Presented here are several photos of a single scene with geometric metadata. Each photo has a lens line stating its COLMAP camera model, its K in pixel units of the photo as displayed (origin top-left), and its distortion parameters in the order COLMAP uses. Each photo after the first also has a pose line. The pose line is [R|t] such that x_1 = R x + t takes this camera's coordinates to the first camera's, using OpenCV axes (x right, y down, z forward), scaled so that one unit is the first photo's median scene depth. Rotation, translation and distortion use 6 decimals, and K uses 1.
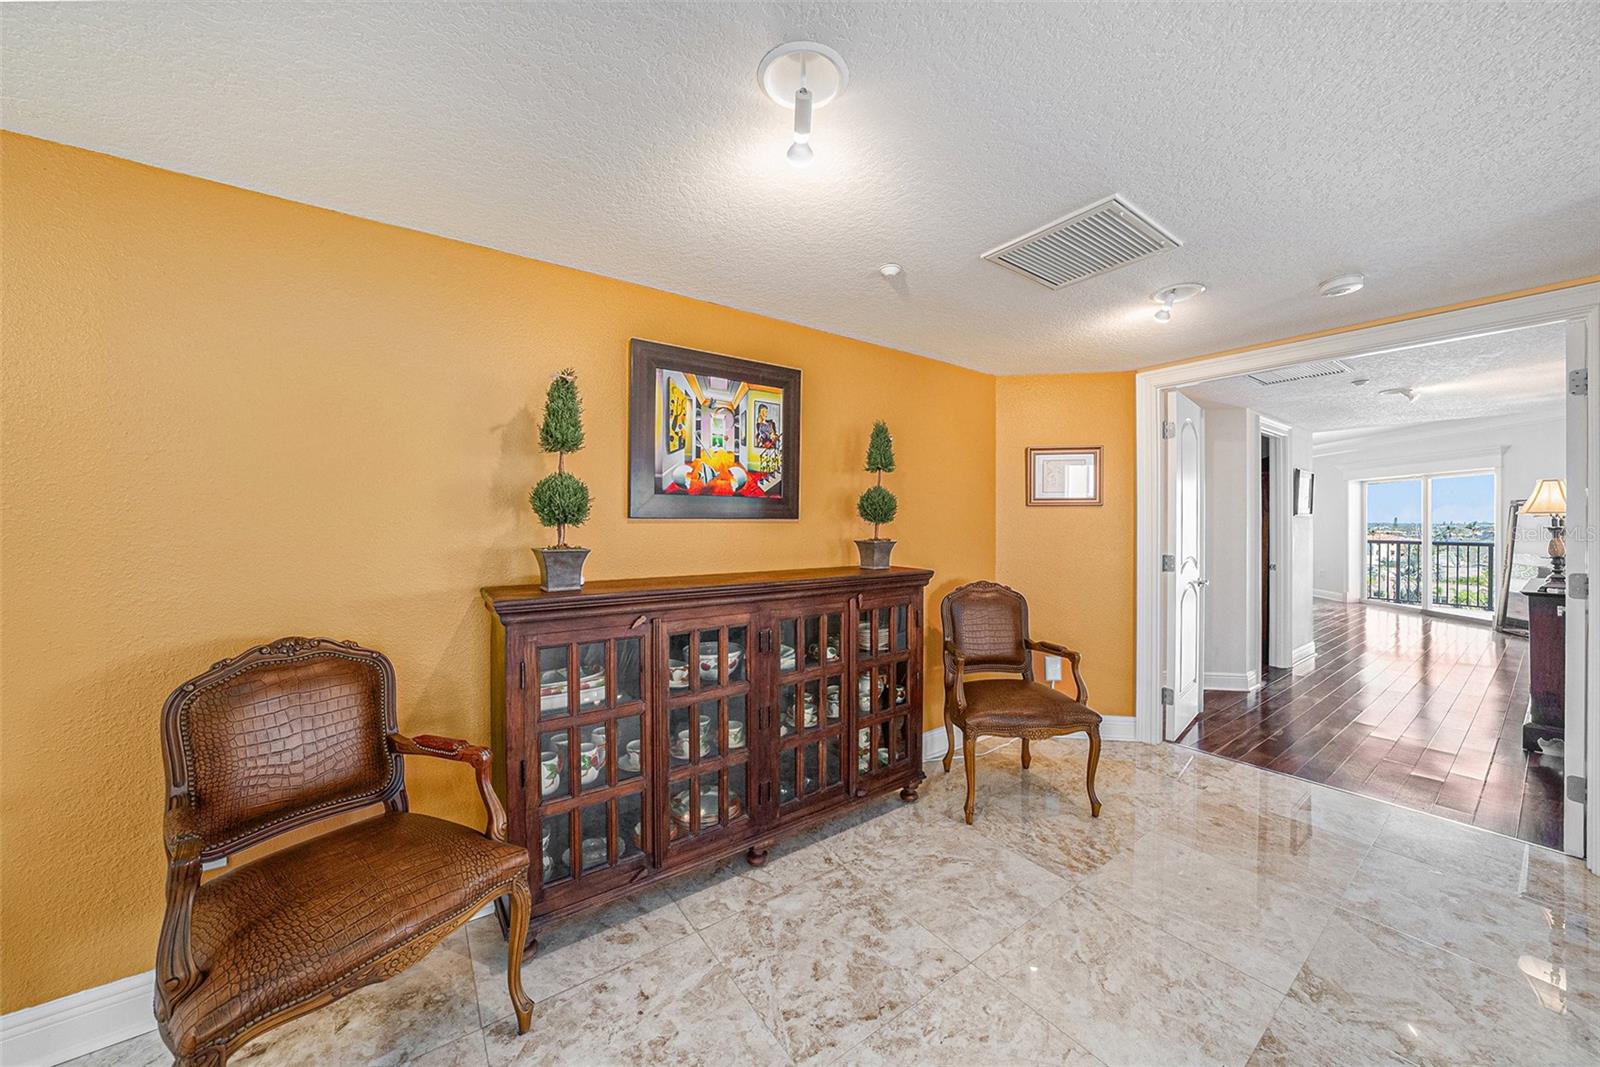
lens RADIAL K [[559.7, 0, 799.7], [0, 559.7, 526.3], [0, 0, 1]] dist [-0.029147, 0.006670]
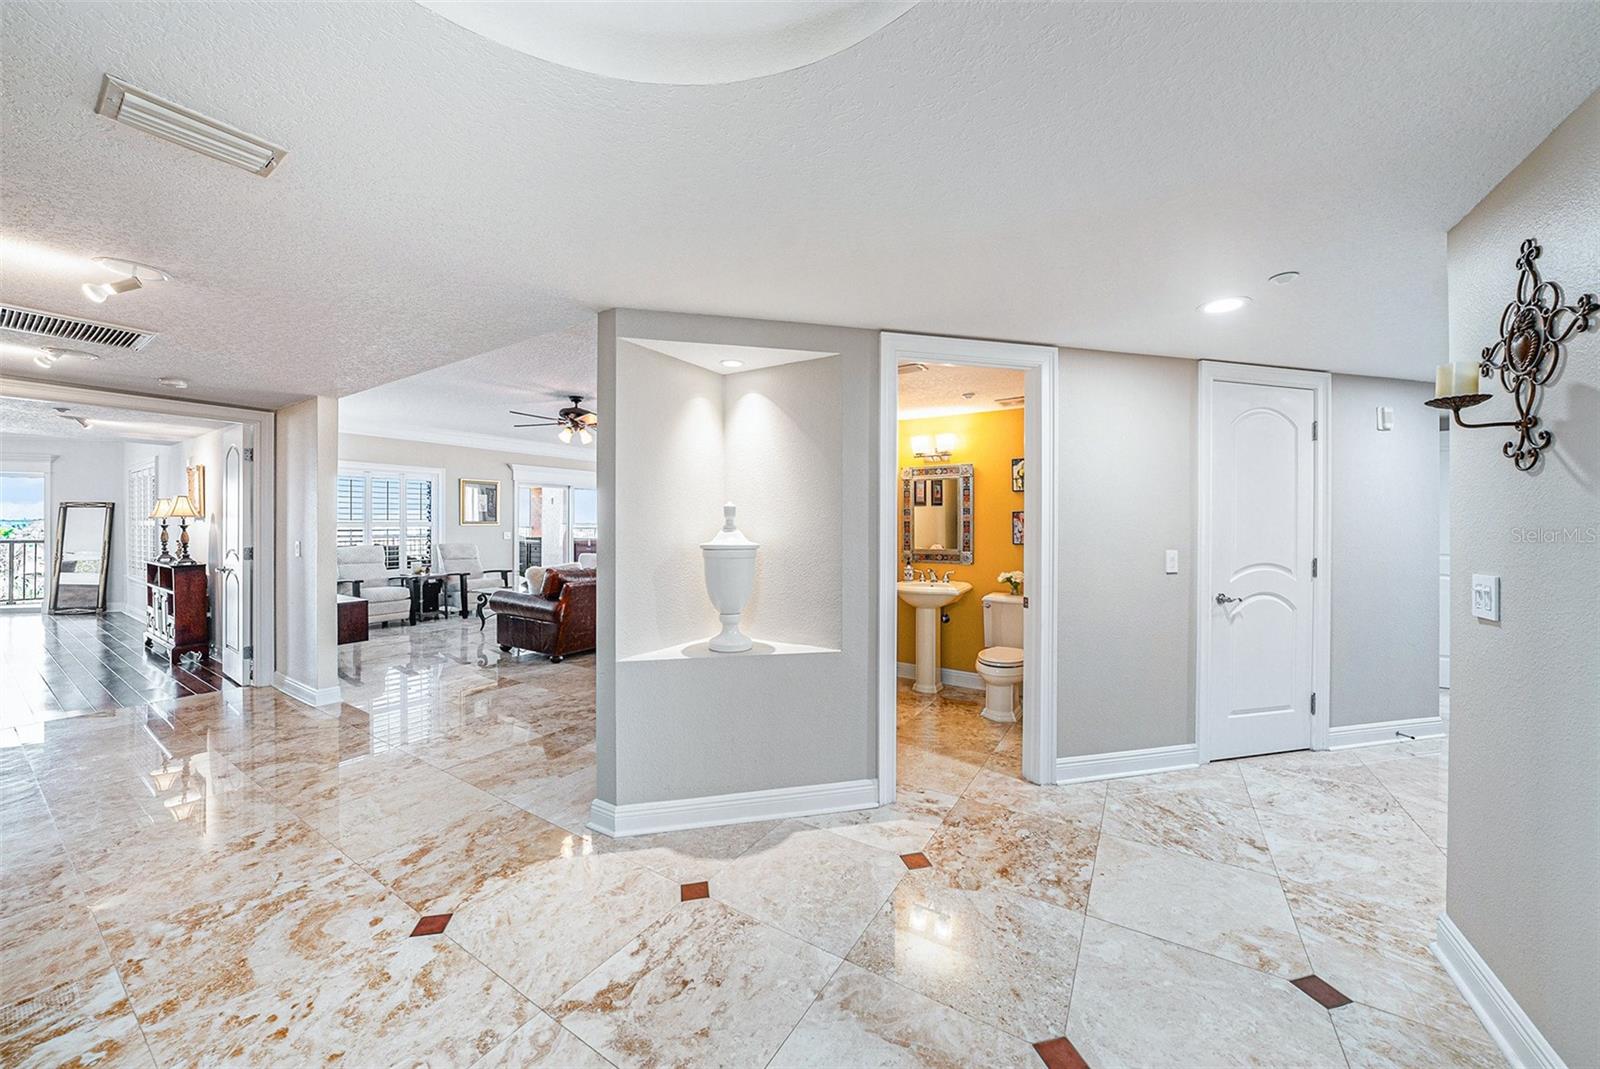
lens RADIAL K [[568.4, 0, 773.6], [0, 568.4, 527.4], [0, 0, 1]] dist [-0.024775, 0.007251]
pose [[-0.344215, -0.006666, 0.938867, -1.076876], [-0.002092, 0.999978, 0.006333, -0.008573], [-0.938888, 0.000216, -0.344222, -0.139809]]
